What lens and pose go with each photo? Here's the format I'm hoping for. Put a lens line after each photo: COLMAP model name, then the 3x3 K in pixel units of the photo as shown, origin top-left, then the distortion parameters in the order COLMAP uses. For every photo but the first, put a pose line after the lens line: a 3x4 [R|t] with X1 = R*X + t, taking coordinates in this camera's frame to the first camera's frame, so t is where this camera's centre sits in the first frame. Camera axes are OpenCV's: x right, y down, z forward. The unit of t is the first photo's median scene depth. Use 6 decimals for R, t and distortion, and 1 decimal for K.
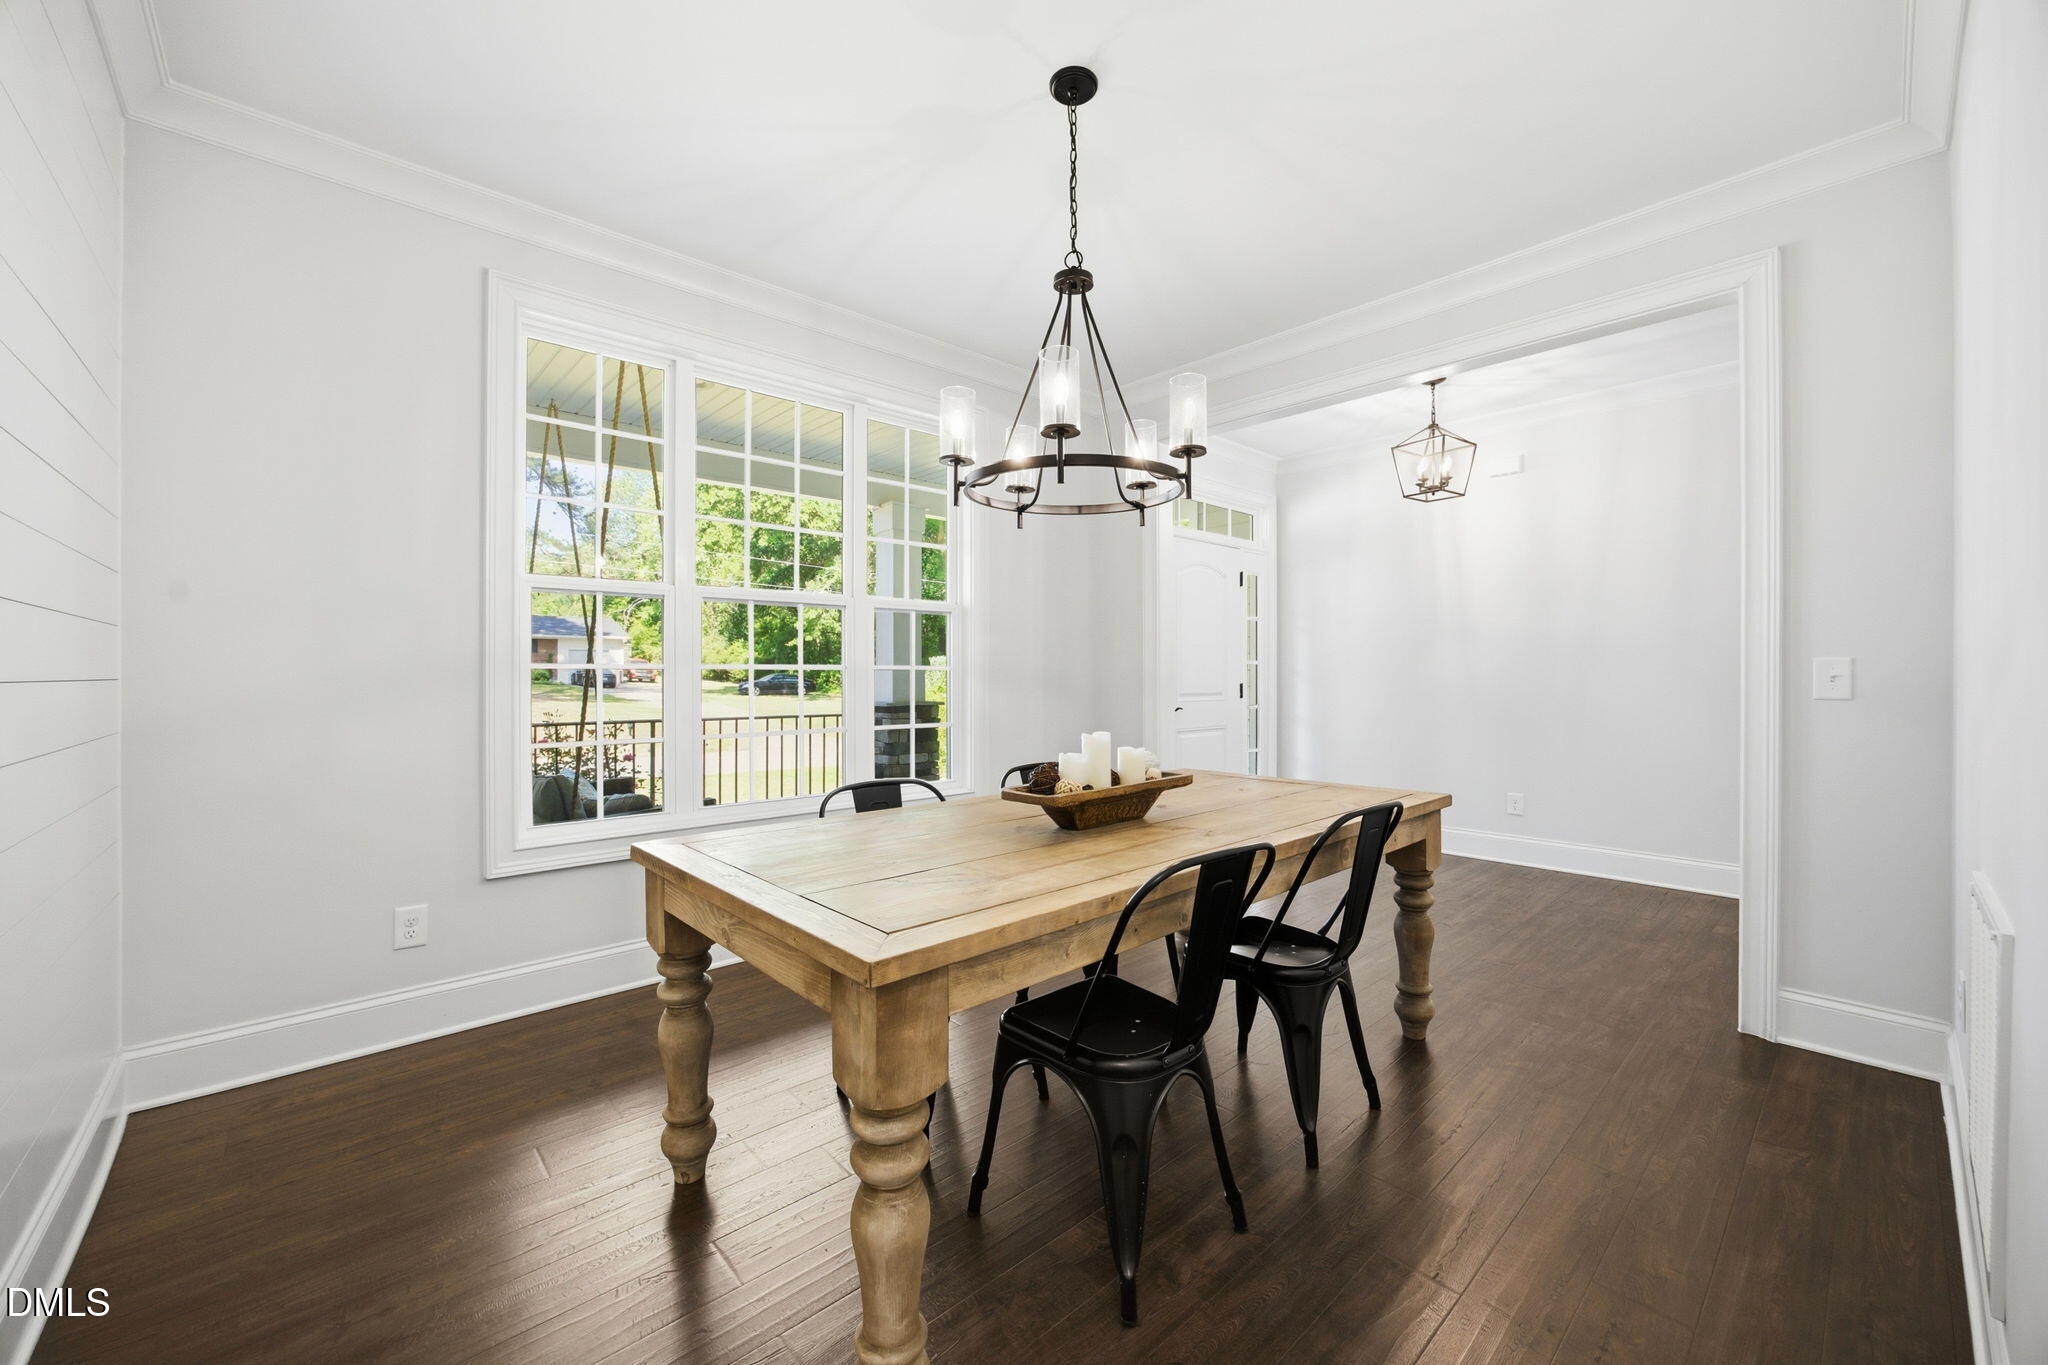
lens RADIAL K [[797.6, 0, 1024.0], [0, 797.6, 681.7], [0, 0, 1]] dist [-0.023420, 0.007169]
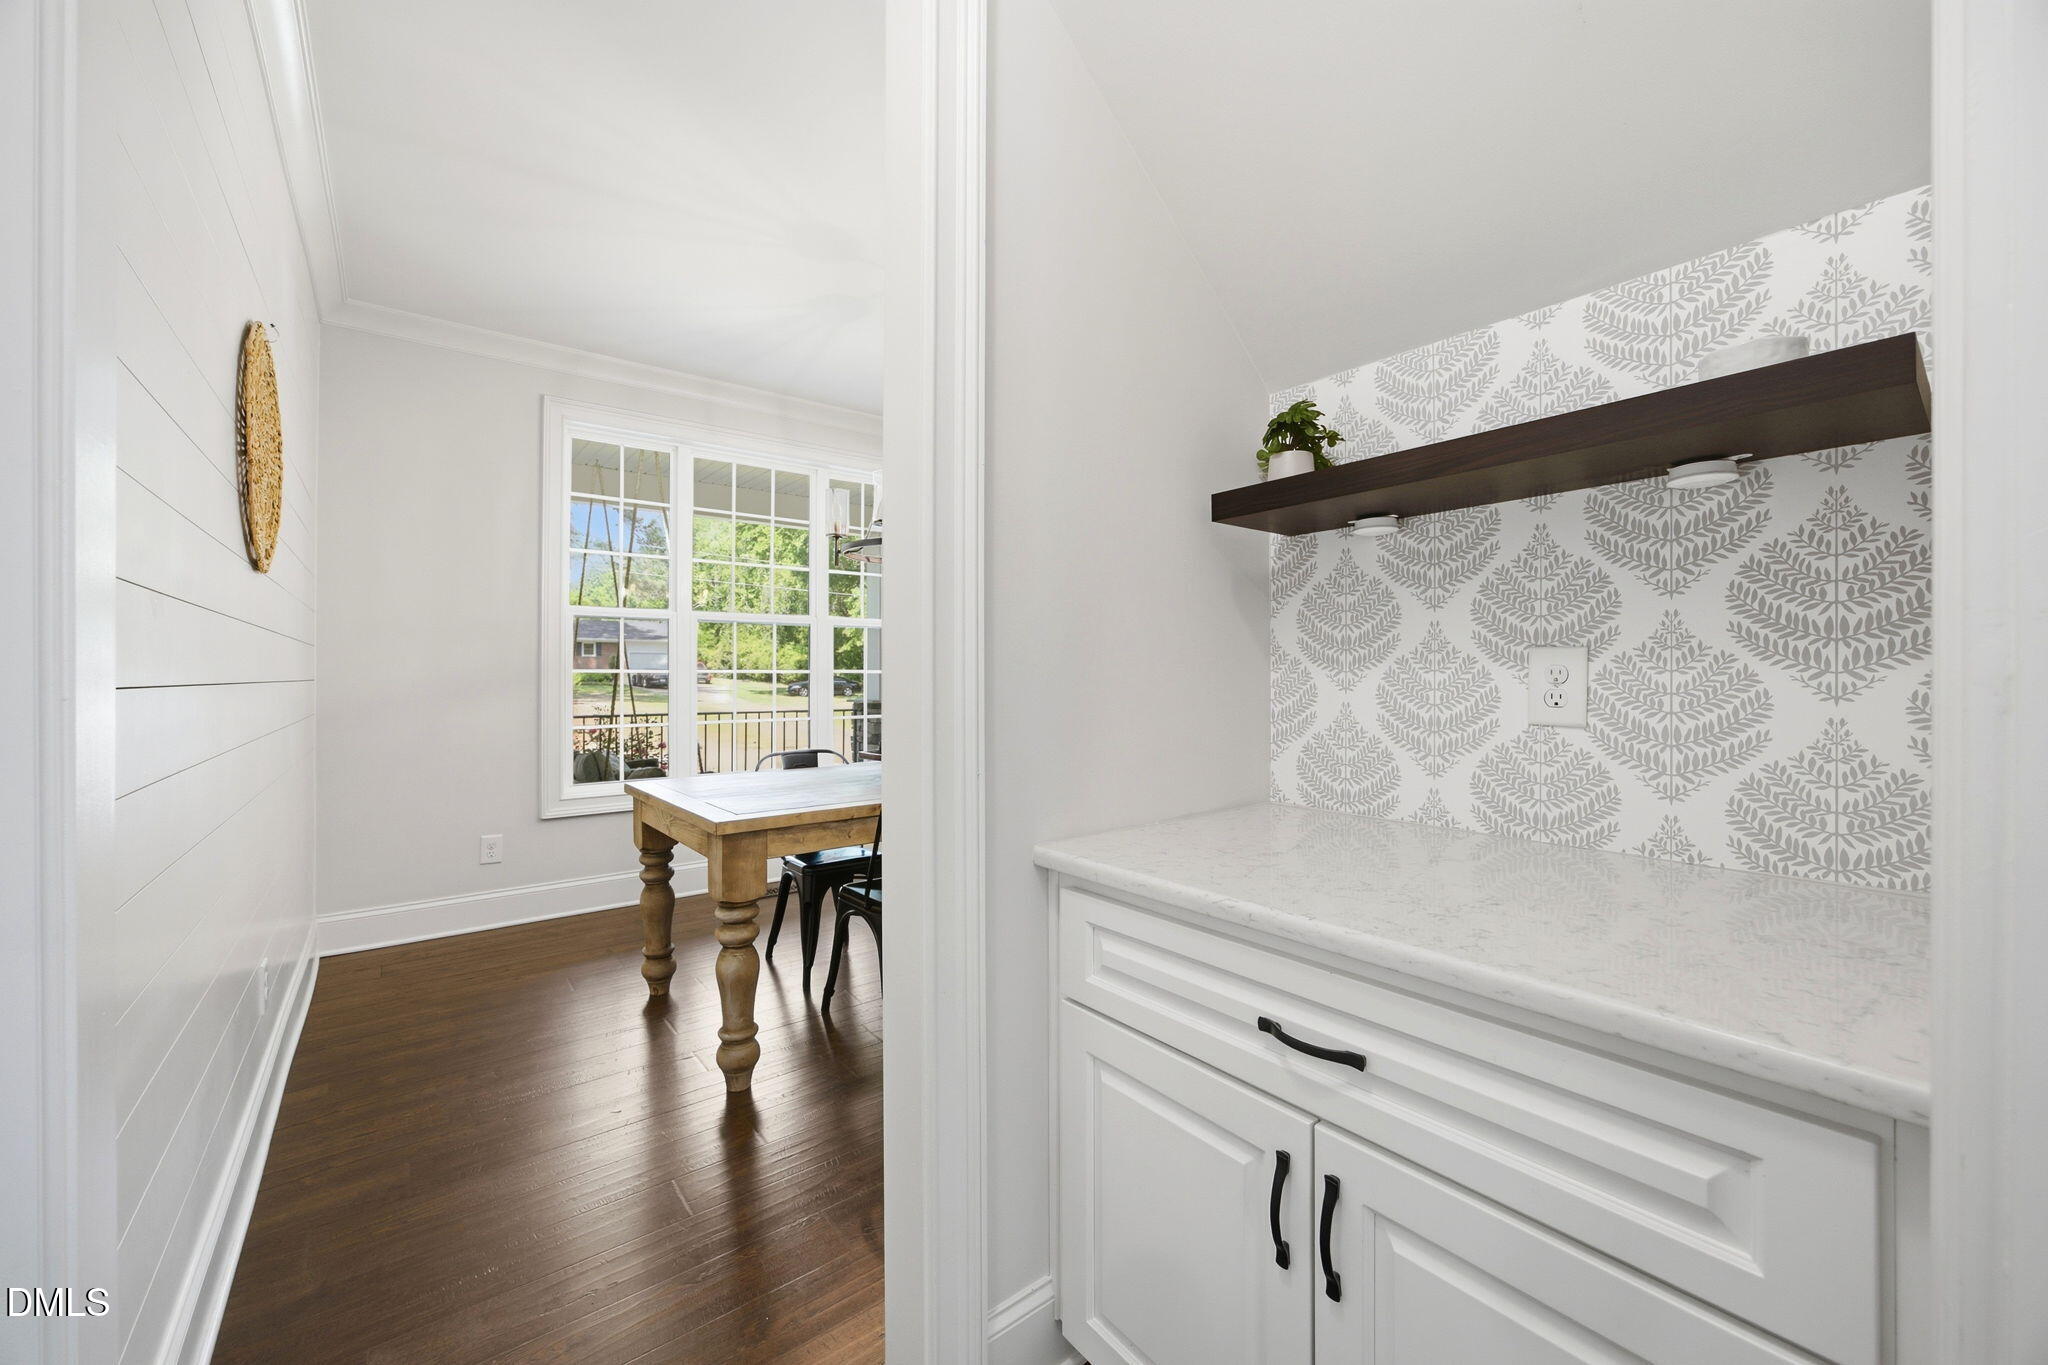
lens RADIAL K [[797.6, 0, 1028.1], [0, 797.6, 674.0], [0, 0, 1]] dist [-0.023420, 0.007169]
pose [[0.998209, -0.004694, -0.059644, 0.329857], [0.004090, 0.999939, -0.010240, 0.002411], [0.059689, 0.009978, 0.998167, -0.441028]]
